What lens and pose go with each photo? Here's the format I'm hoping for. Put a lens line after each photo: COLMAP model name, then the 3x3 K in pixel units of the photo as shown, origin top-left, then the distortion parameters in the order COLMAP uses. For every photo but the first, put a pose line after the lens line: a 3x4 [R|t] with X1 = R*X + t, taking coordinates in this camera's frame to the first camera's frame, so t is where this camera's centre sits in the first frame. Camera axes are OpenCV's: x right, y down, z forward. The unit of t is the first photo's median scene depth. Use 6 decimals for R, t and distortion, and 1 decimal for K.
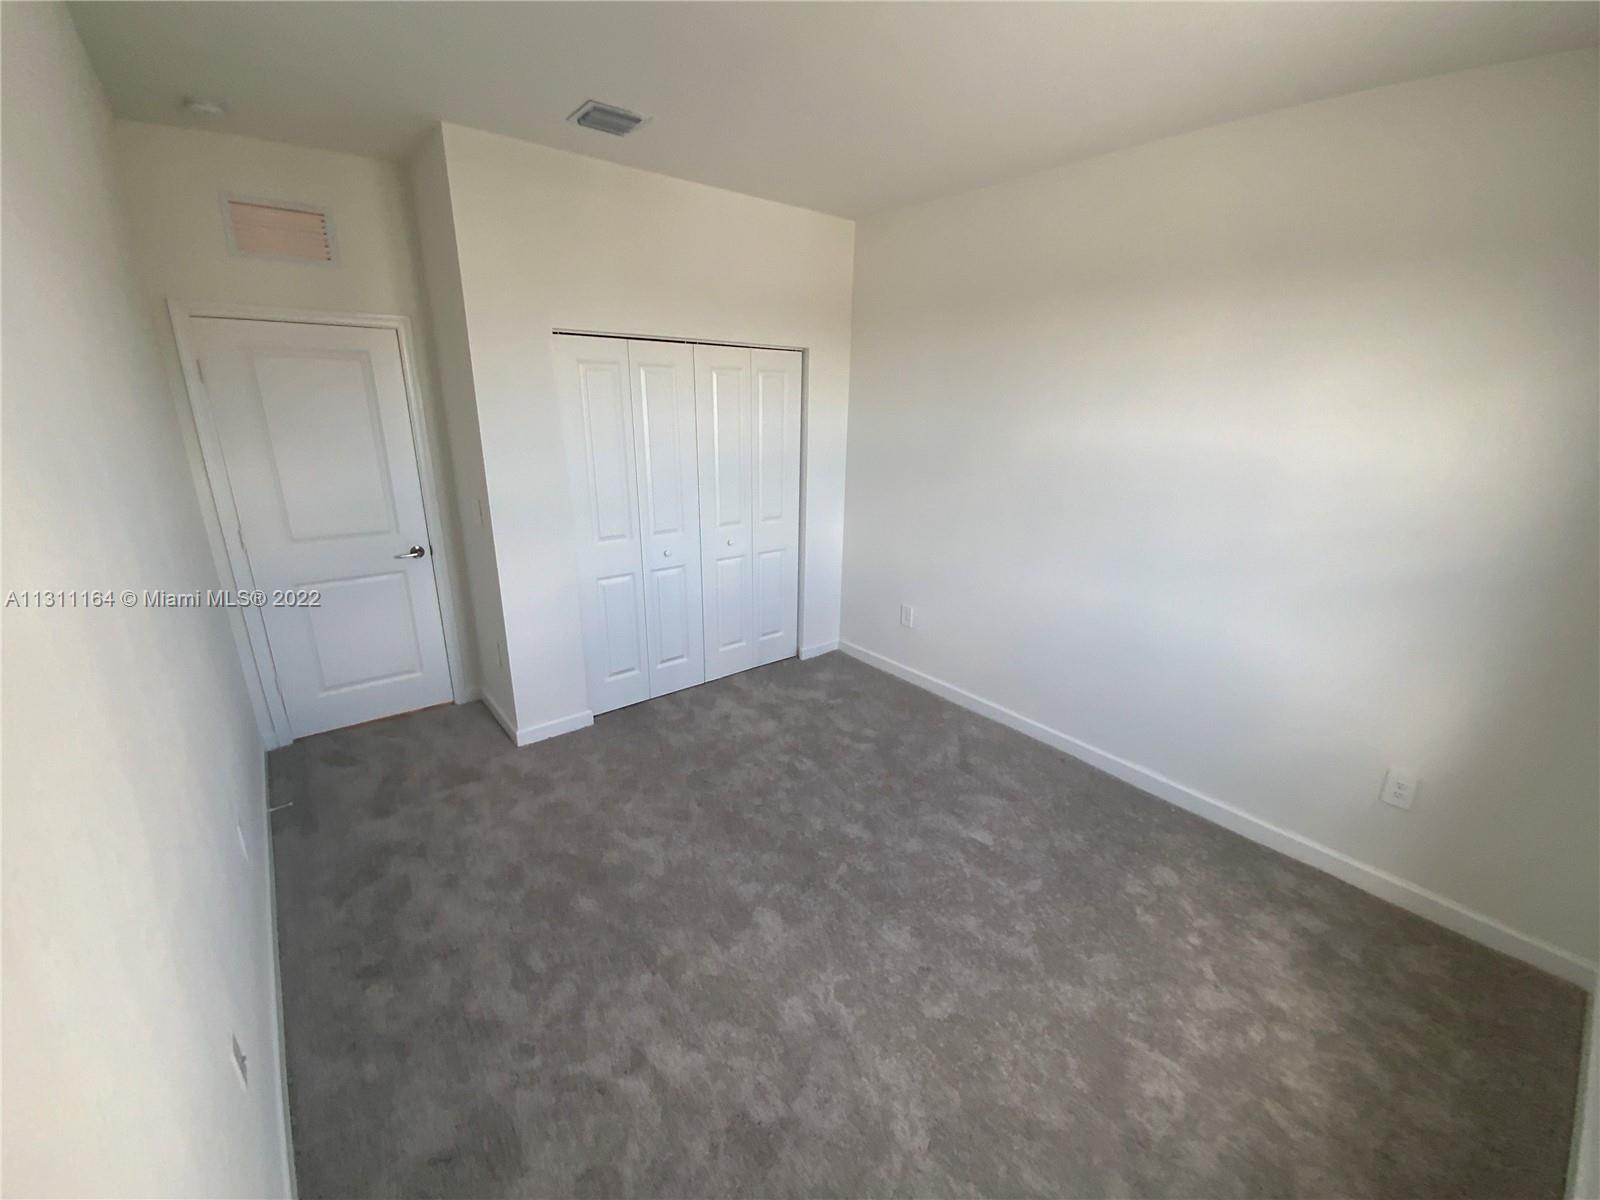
lens RADIAL K [[640.0, 0, 800.0], [0, 640.0, 600.0], [0, 0, 1]] dist [0.015464, -0.006450]
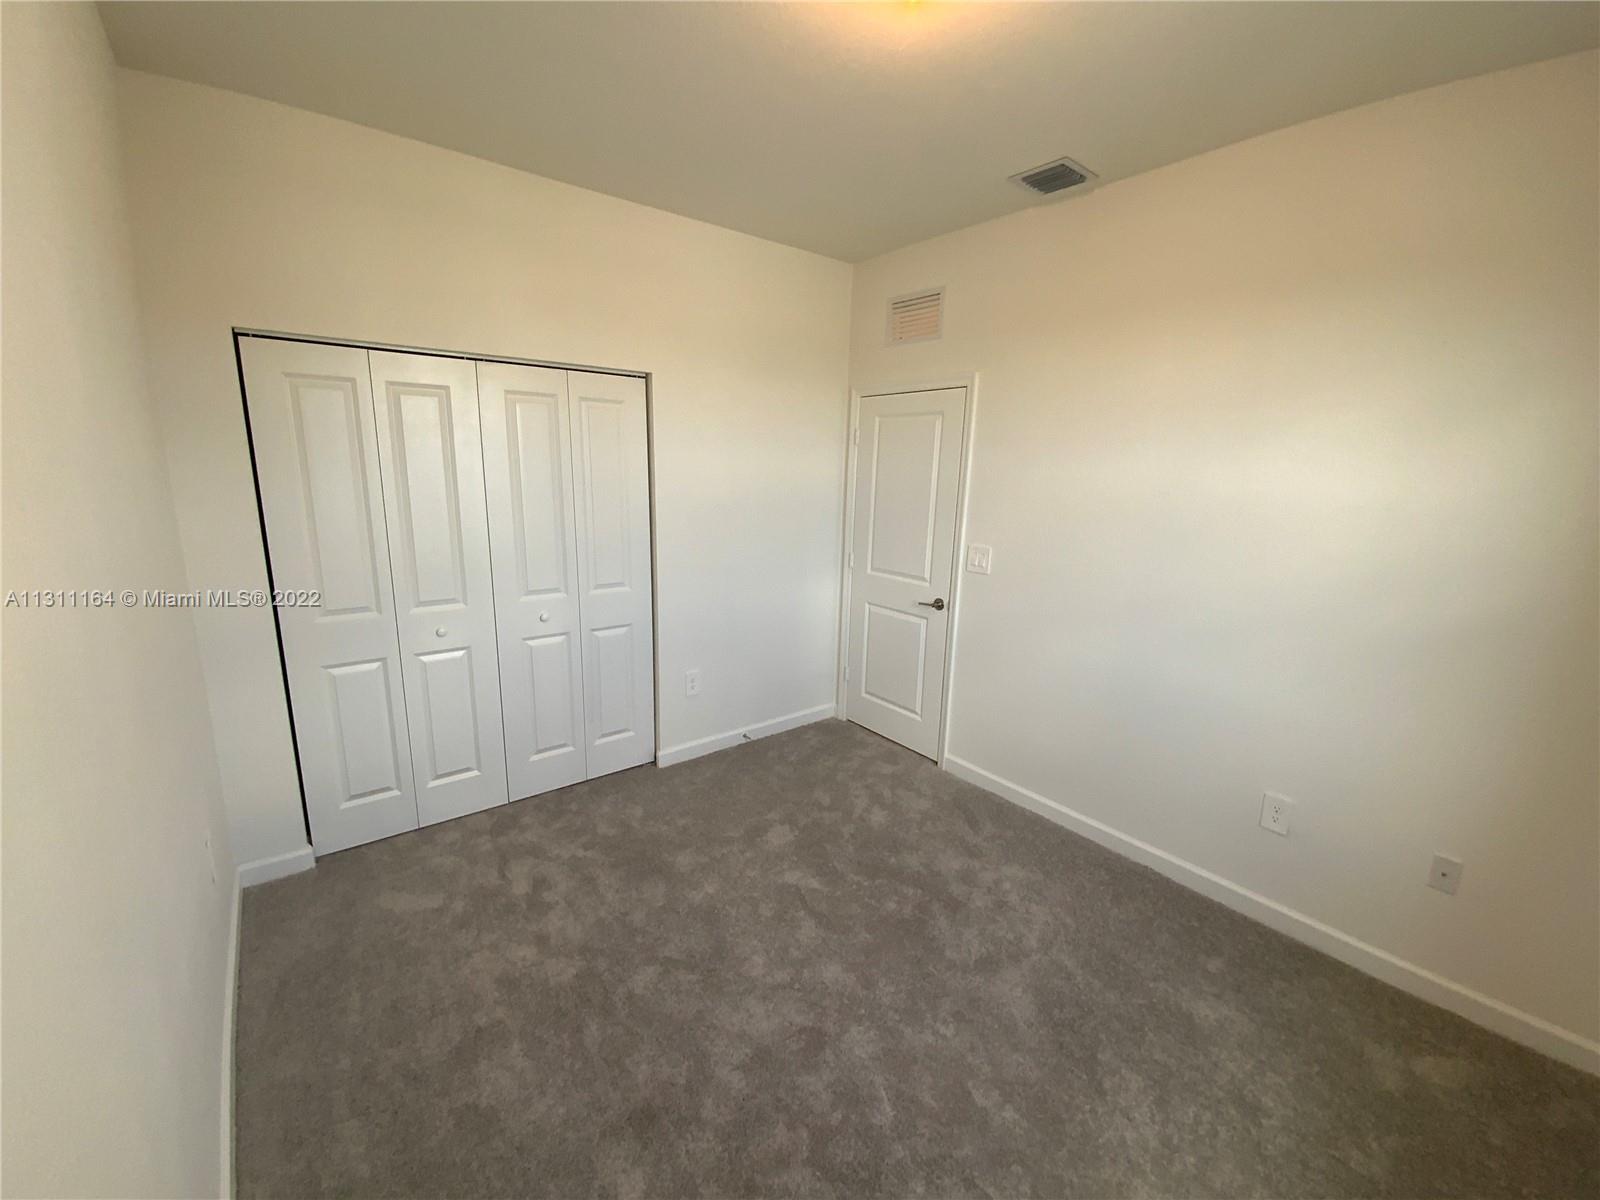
lens RADIAL K [[701.9, 0, 832.1], [0, 701.9, 590.2], [0, 0, 1]] dist [0.000367, 0.000098]
pose [[0.998635, 0.020909, 0.047860, 0.199105], [-0.016070, 0.994924, -0.099340, -0.045336], [-0.049694, 0.098435, 0.993902, 0.158036]]
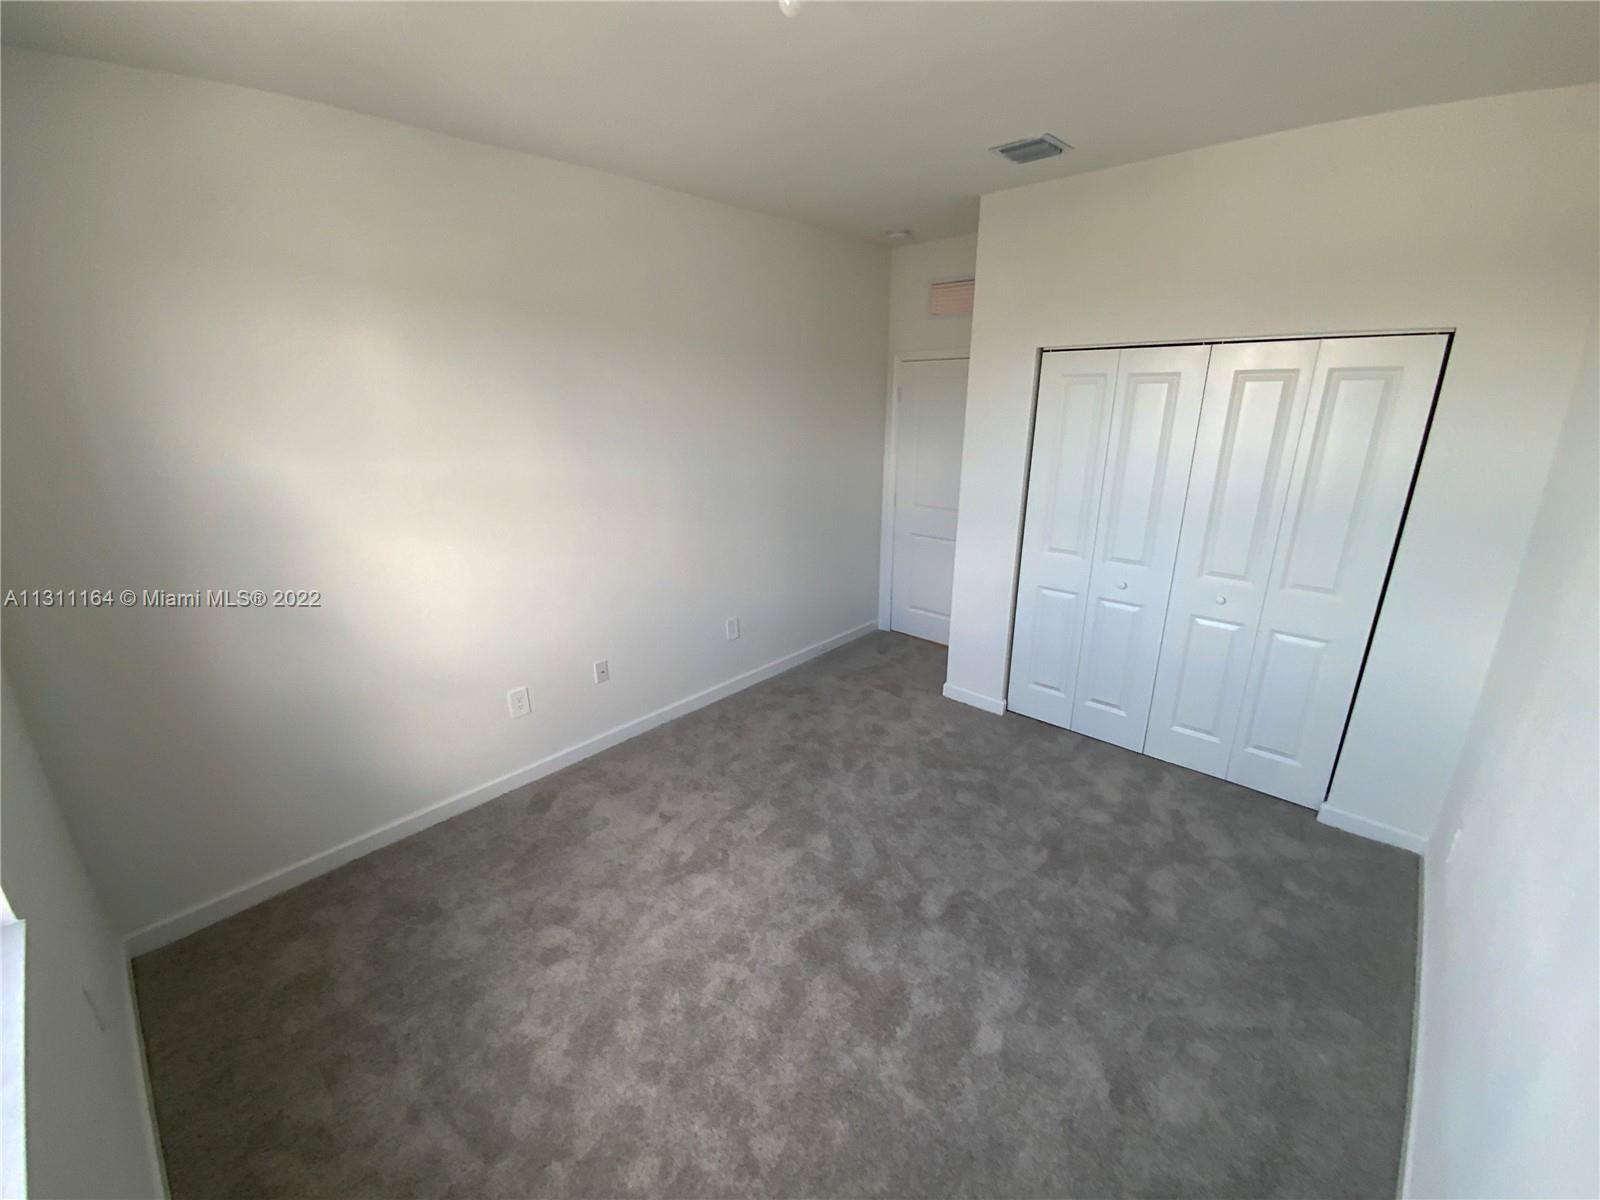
lens RADIAL K [[643.5, 0, 804.9], [0, 643.5, 599.8], [0, 0, 1]] dist [0.015492, -0.017277]
pose [[0.163004, 0.285820, -0.944318, 0.554059], [-0.296299, 0.927120, 0.229469, -0.127569], [0.941083, 0.242396, 0.235812, 0.379361]]
